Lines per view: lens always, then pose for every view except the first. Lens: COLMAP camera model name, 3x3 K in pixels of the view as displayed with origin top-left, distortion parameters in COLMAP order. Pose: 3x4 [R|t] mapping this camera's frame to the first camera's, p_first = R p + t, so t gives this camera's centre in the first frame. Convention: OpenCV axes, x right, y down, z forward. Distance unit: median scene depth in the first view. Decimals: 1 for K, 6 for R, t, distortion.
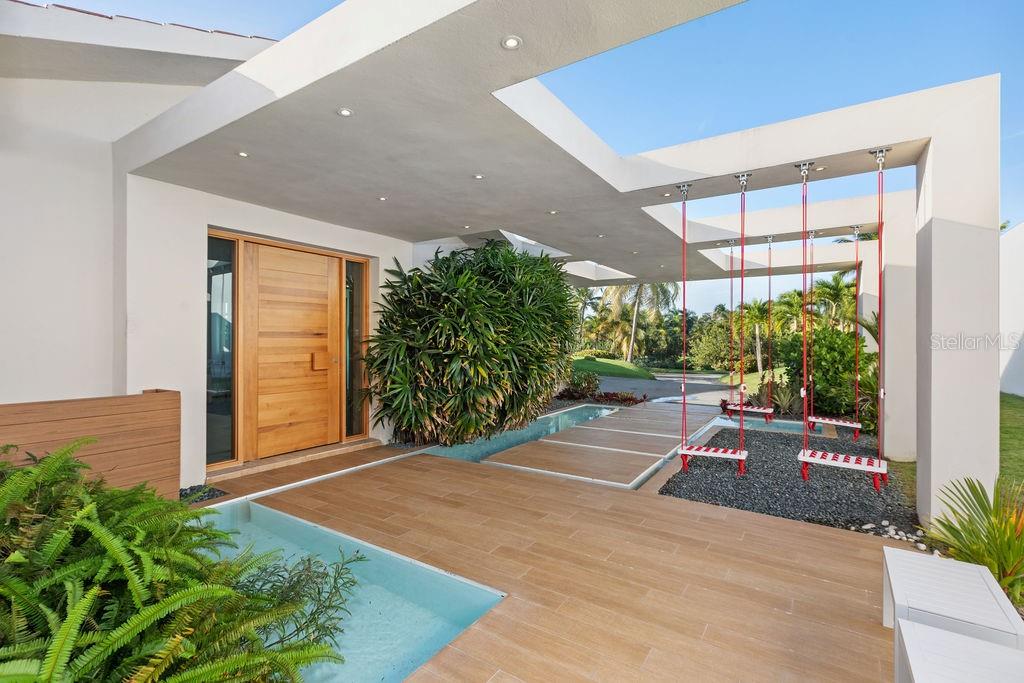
lens RADIAL K [[463.3, 0, 513.8], [0, 463.3, 341.8], [0, 0, 1]] dist [0.005813, 0.000578]
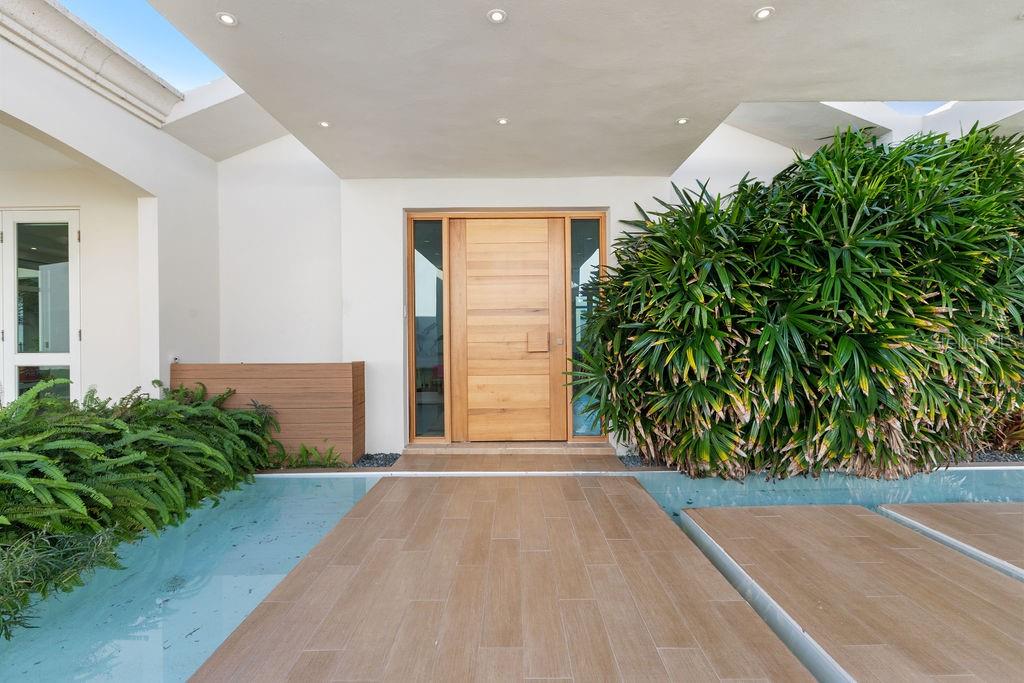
lens RADIAL K [[483.1, 0, 513.3], [0, 483.1, 340.3], [0, 0, 1]] dist [-0.017356, 0.000075]
pose [[0.553464, -0.007391, -0.832840, 0.336021], [0.009990, 0.999948, -0.002235, 0.044409], [0.832813, -0.007083, 0.553509, 0.514610]]
